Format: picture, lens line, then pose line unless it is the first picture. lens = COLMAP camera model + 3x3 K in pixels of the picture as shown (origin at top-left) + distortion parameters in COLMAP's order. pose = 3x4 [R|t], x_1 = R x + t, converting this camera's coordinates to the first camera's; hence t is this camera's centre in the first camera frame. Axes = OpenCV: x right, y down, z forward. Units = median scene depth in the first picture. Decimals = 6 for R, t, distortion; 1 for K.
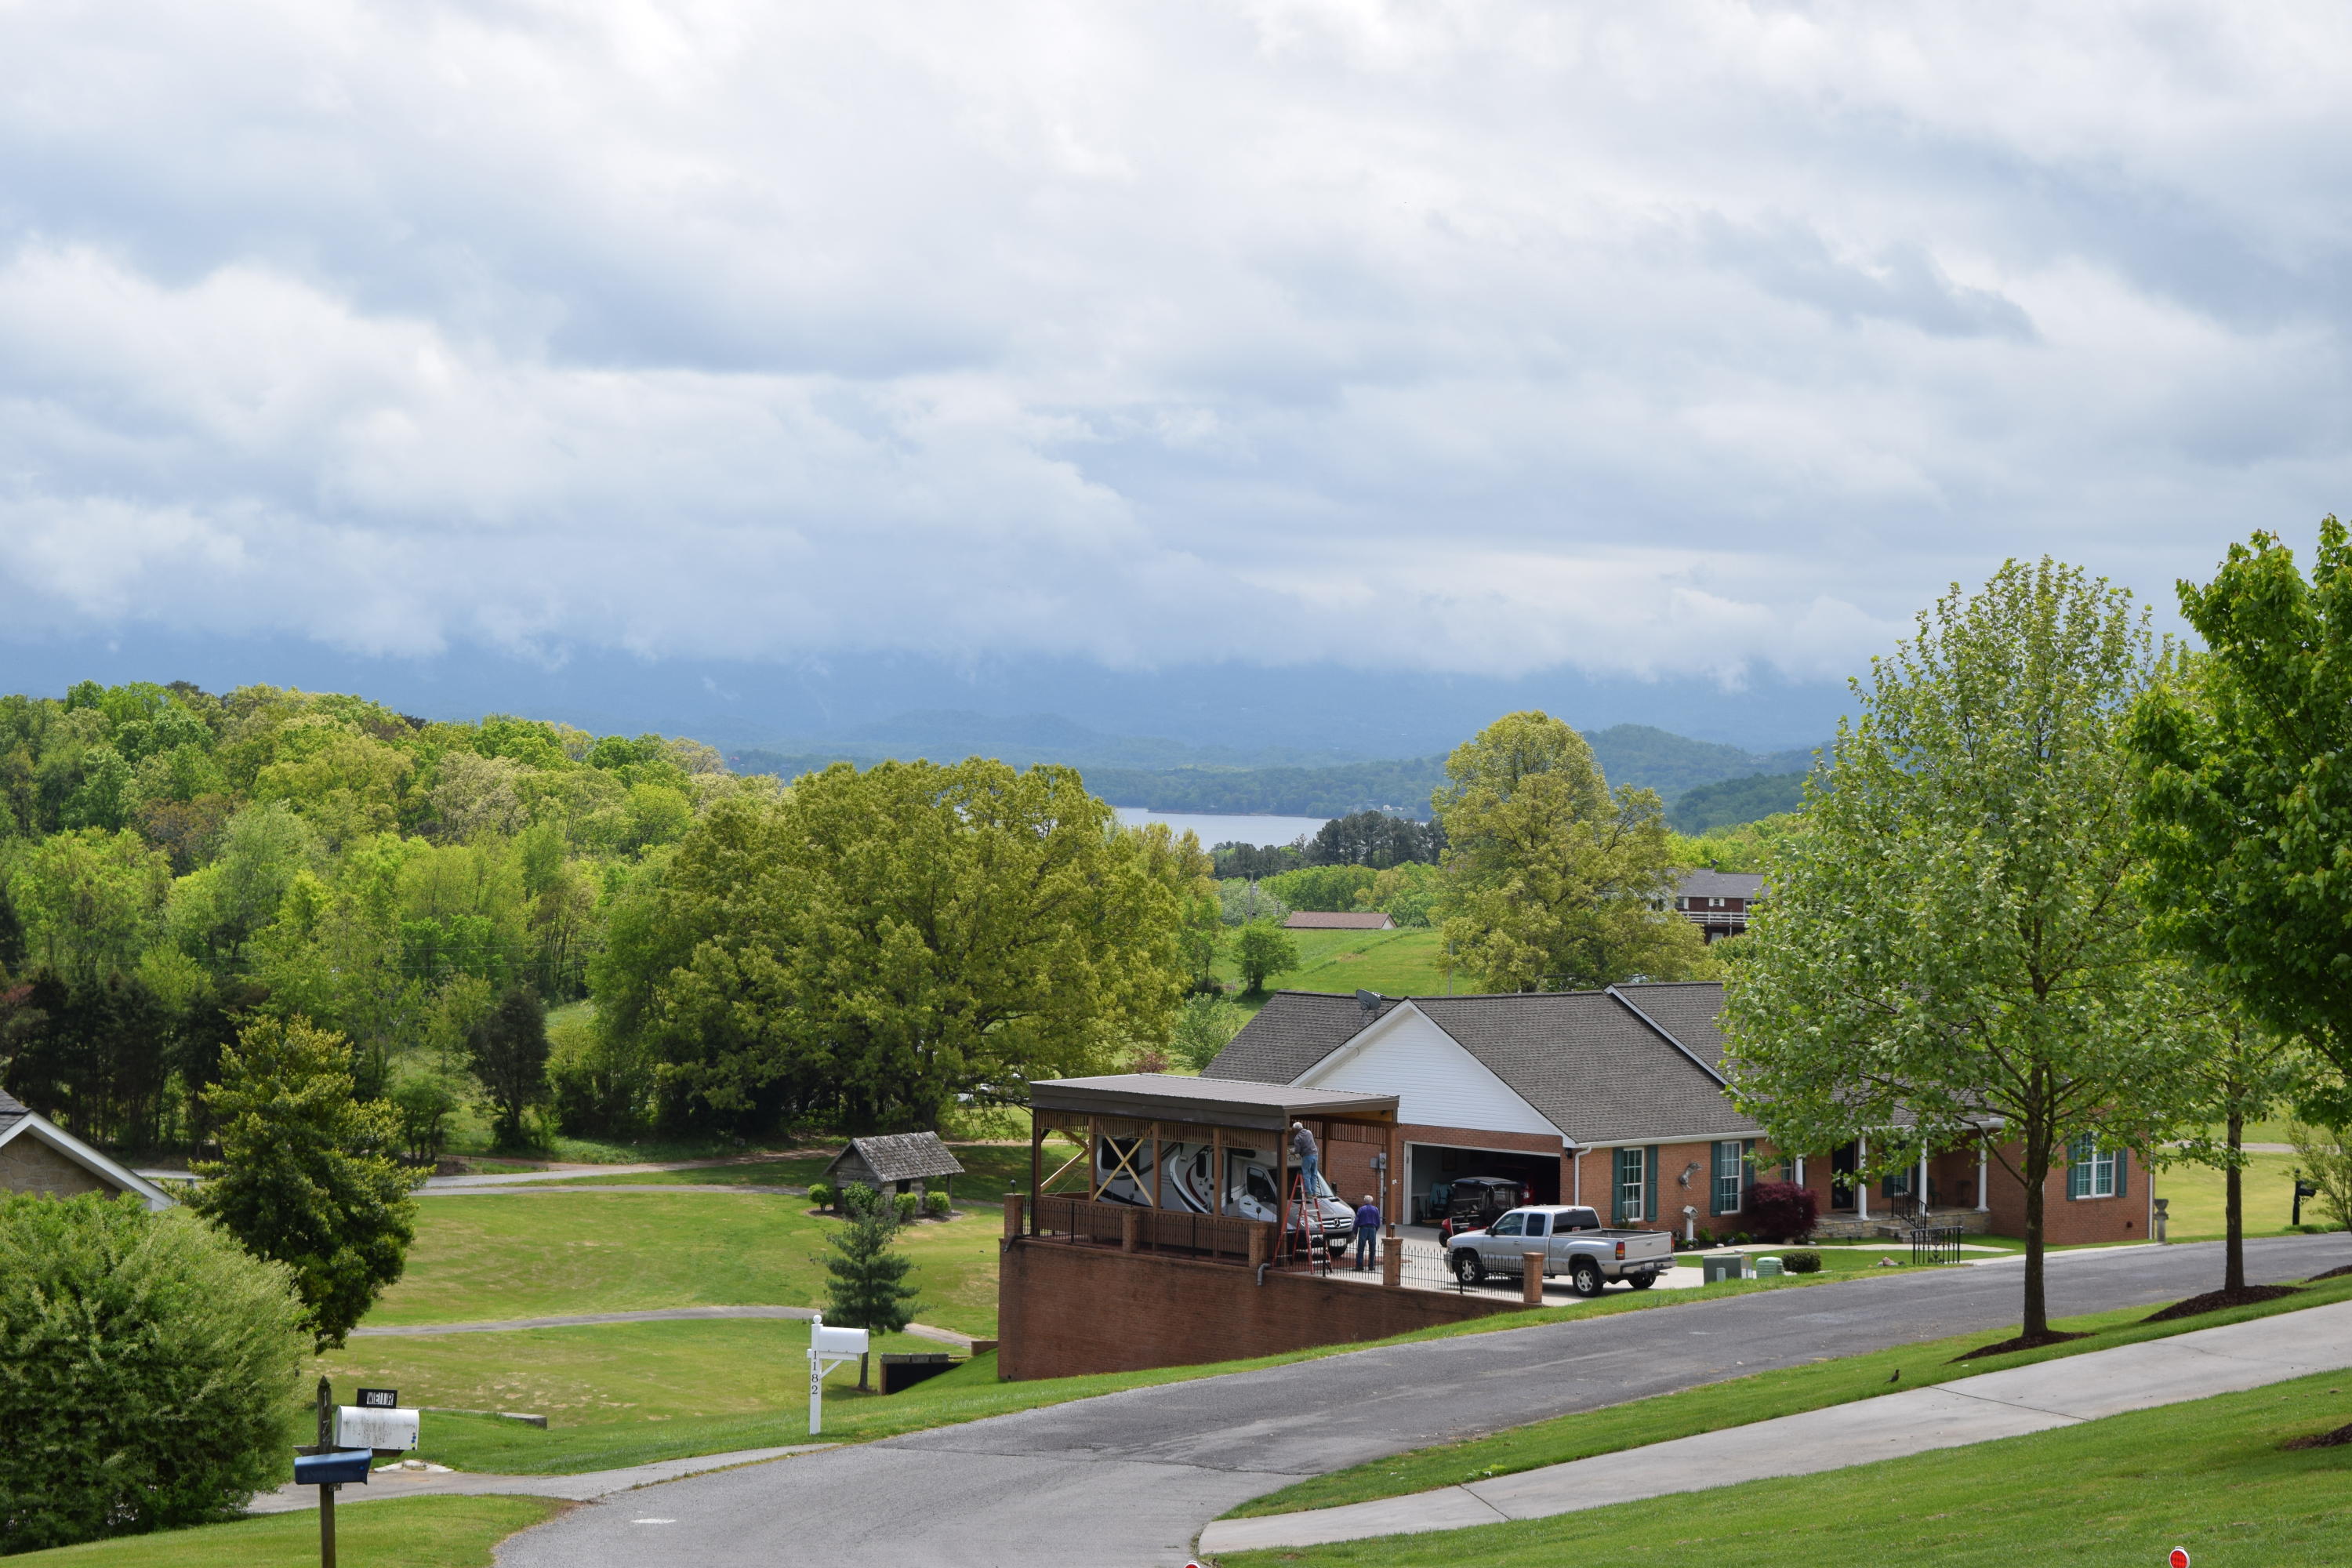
lens RADIAL K [[5535.0, 0, 1176.0], [0, 5535.0, 784.0], [0, 0, 1]] dist [0.010208, 0.055744]
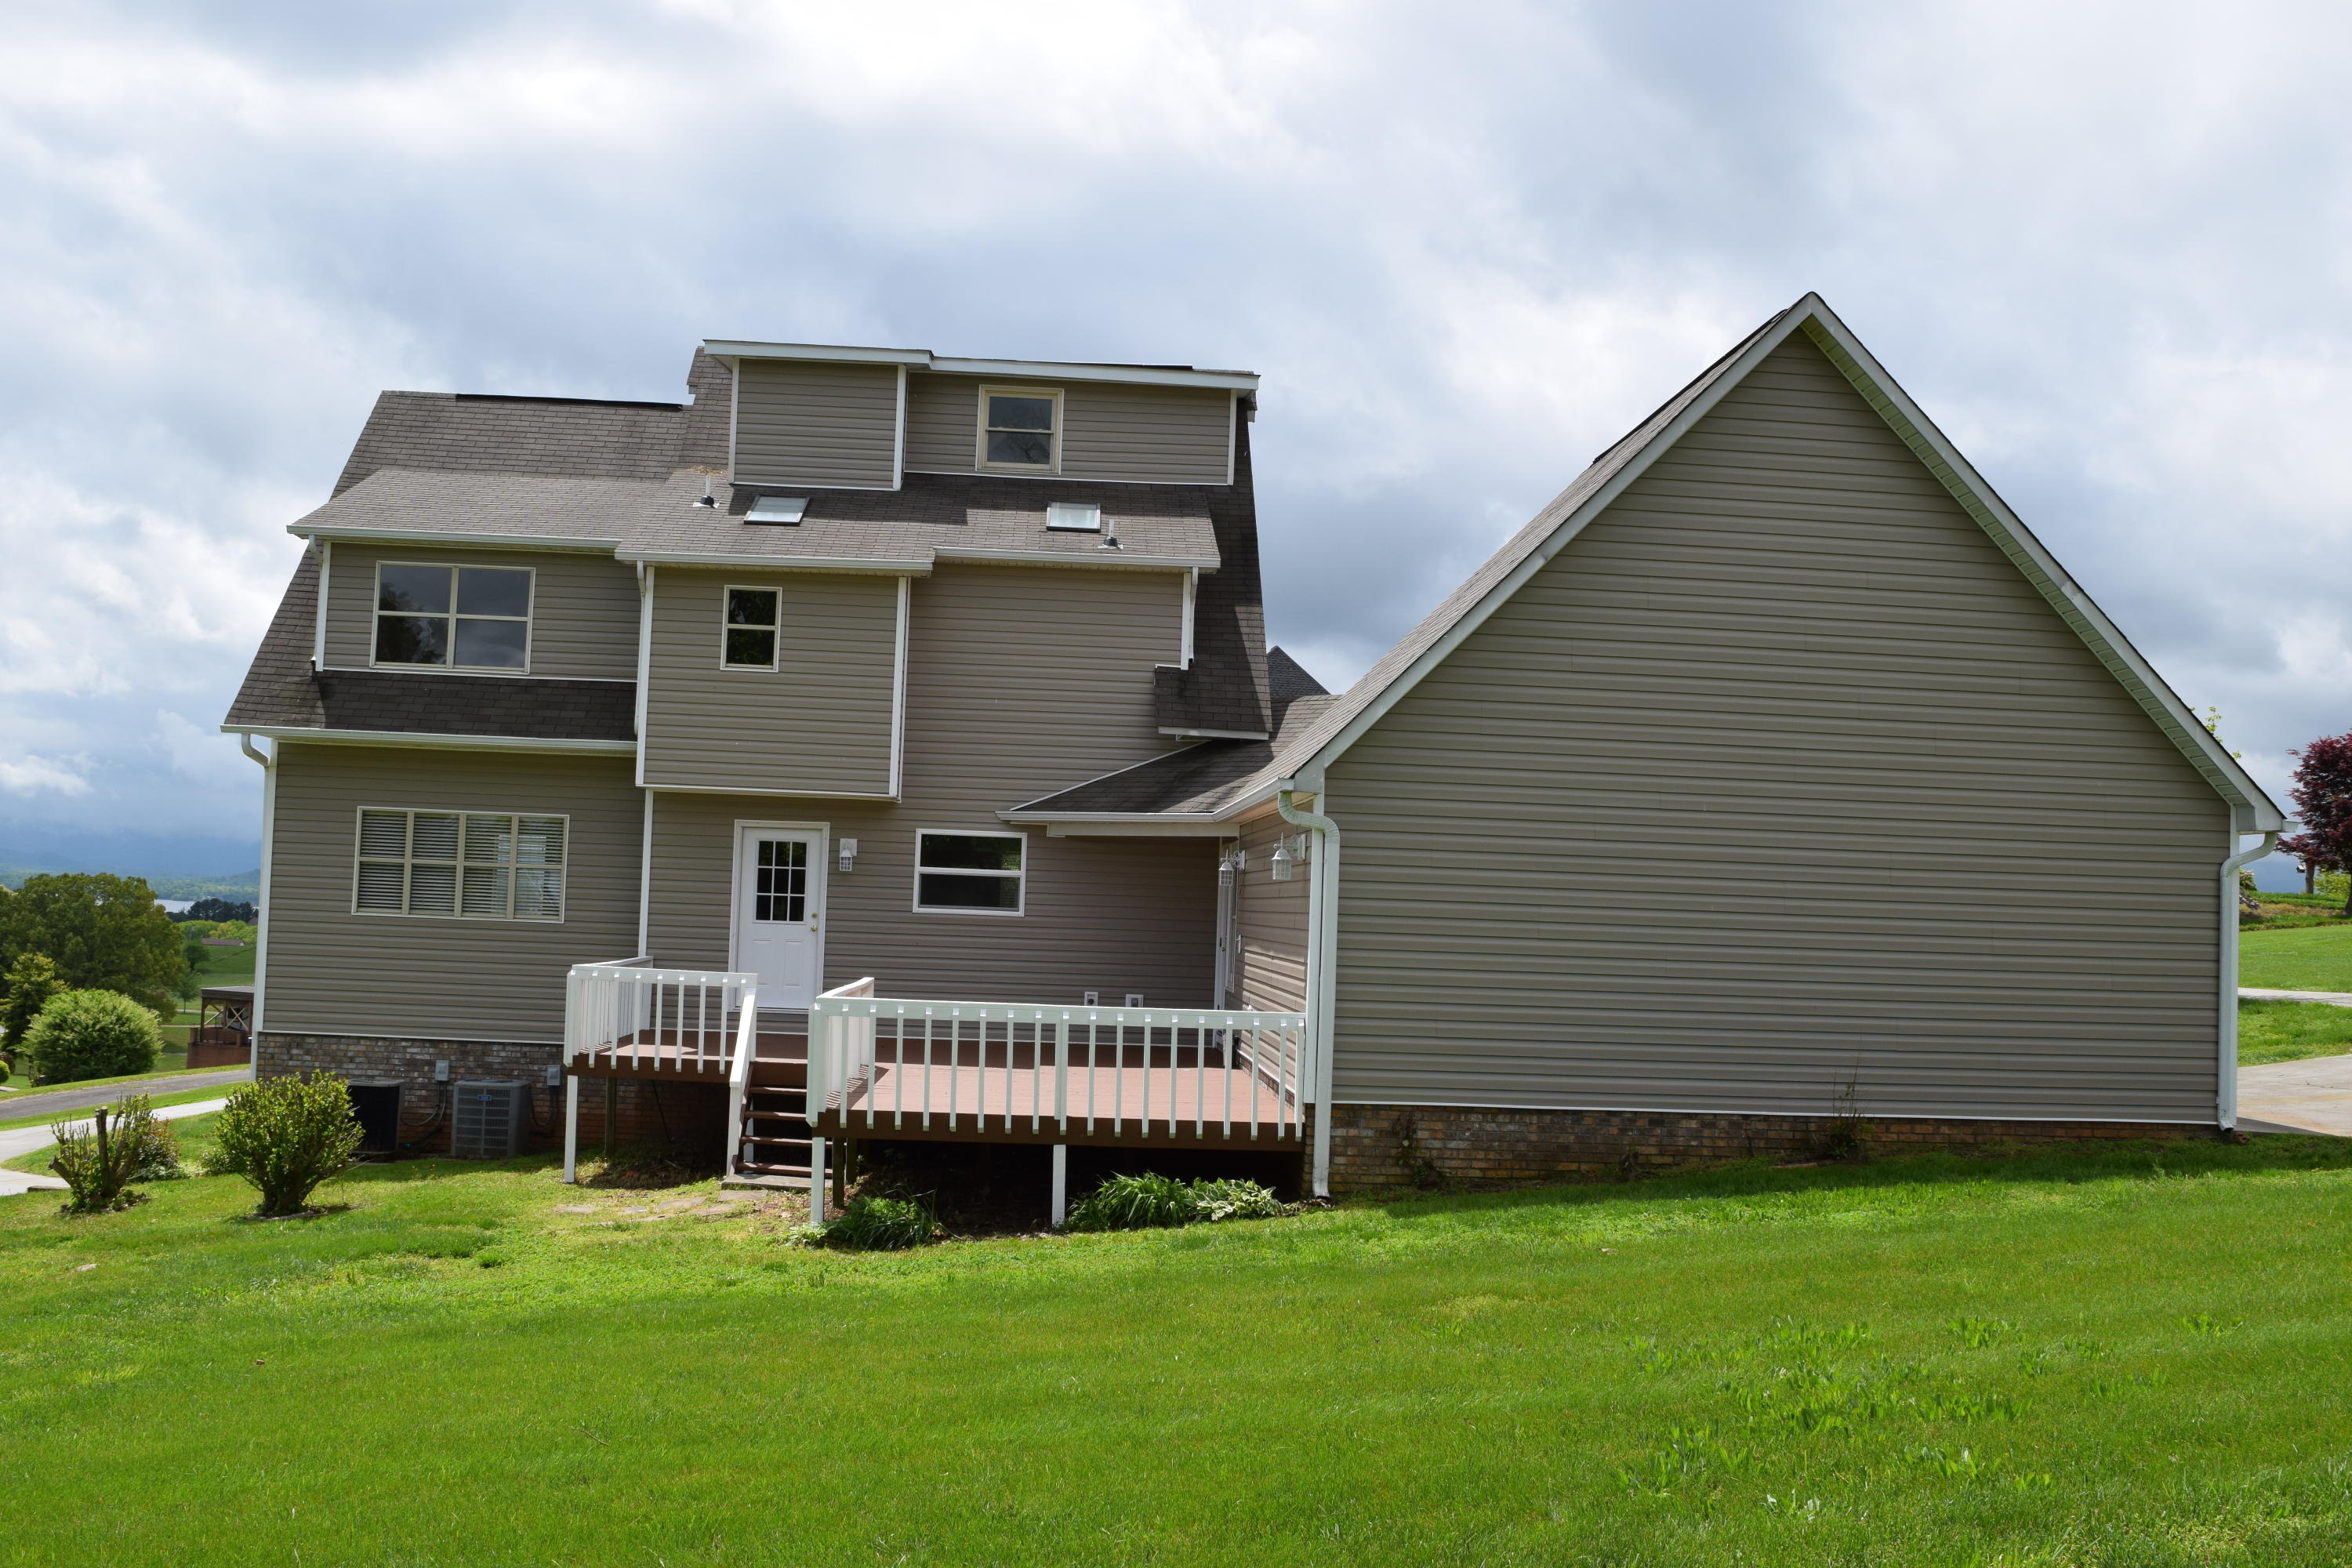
lens RADIAL K [[2232.8, 0, 1176.0], [0, 2232.8, 784.0], [0, 0, 1]] dist [0.000057, 0.000036]
pose [[0.899561, 0.036138, 0.435297, -0.054731], [-0.014729, 0.998514, -0.052459, 0.001202], [-0.436546, 0.040779, 0.898757, -0.176766]]
